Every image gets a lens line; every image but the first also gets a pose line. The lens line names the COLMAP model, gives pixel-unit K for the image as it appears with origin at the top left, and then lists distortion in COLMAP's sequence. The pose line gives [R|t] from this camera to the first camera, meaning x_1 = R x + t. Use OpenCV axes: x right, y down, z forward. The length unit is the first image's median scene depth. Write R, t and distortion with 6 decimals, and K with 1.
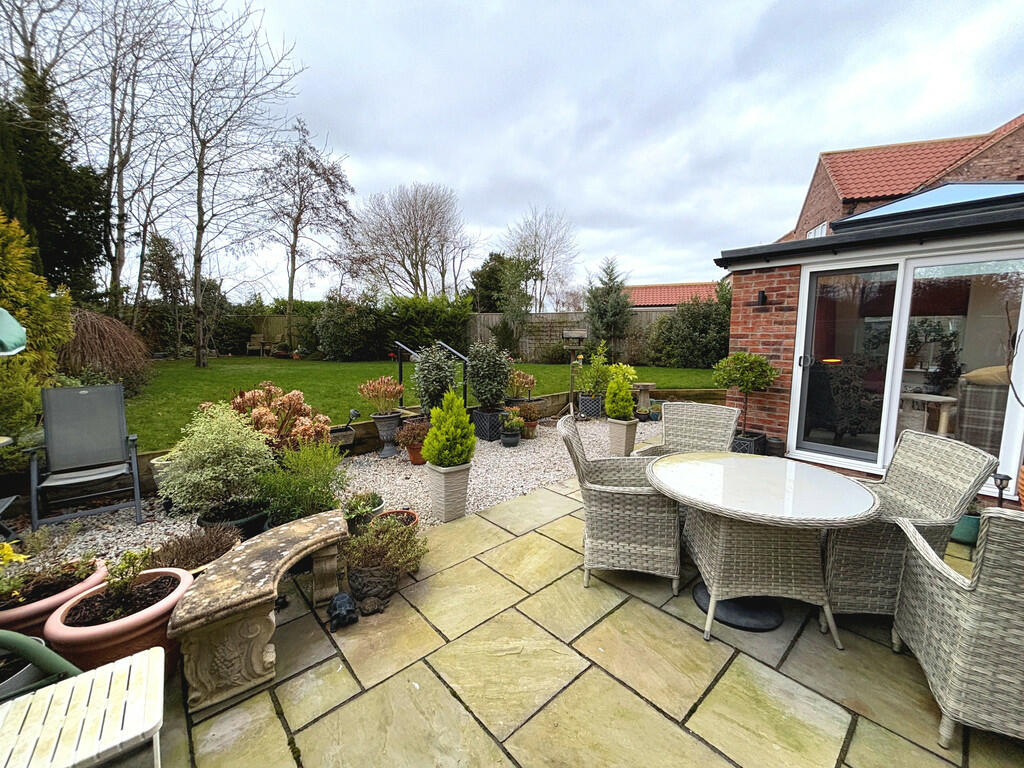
lens RADIAL K [[413.6, 0, 512.0], [0, 413.6, 384.0], [0, 0, 1]] dist [-0.001389, 0.000424]
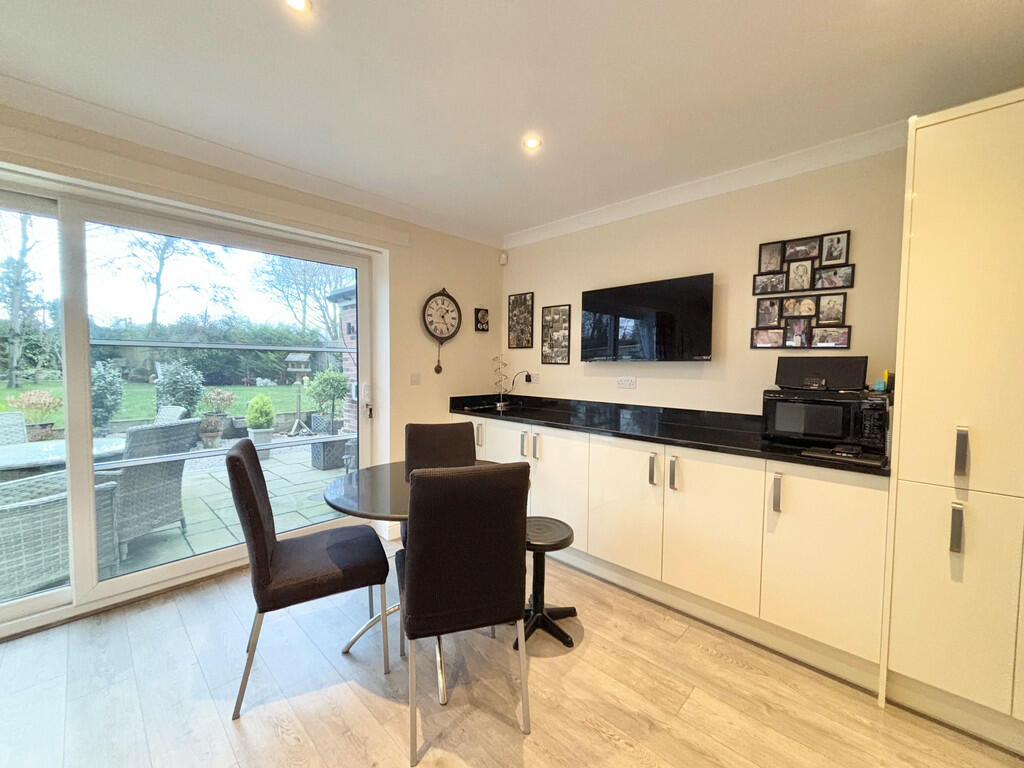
lens RADIAL K [[413.6, 0, 512.0], [0, 413.6, 384.0], [0, 0, 1]] dist [-0.001389, 0.000424]
pose [[0.996747, 0.008530, 0.080140, 0.245930], [-0.002656, 0.997319, -0.073122, 0.012309], [-0.080549, 0.072672, 0.994098, -0.067935]]
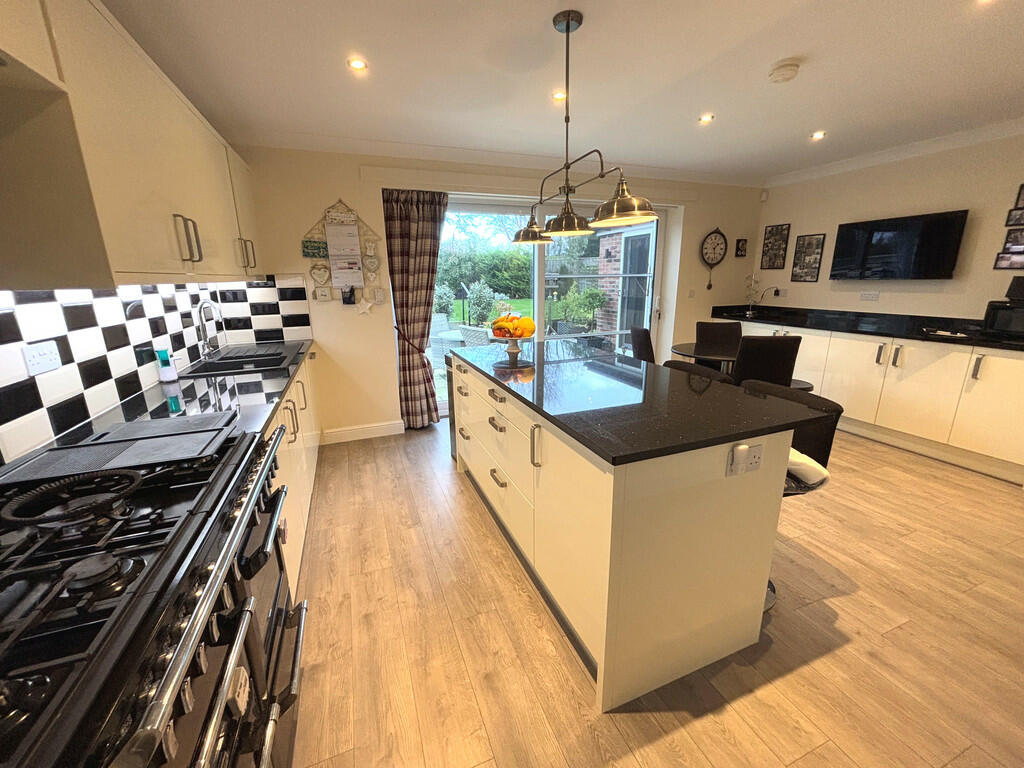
lens RADIAL K [[413.6, 0, 512.0], [0, 413.6, 384.0], [0, 0, 1]] dist [-0.001389, 0.000424]
pose [[0.936908, 0.080616, -0.340154, 0.210062], [-0.034685, 0.989682, 0.139019, 0.020800], [0.347851, -0.118450, 0.930037, -0.169695]]
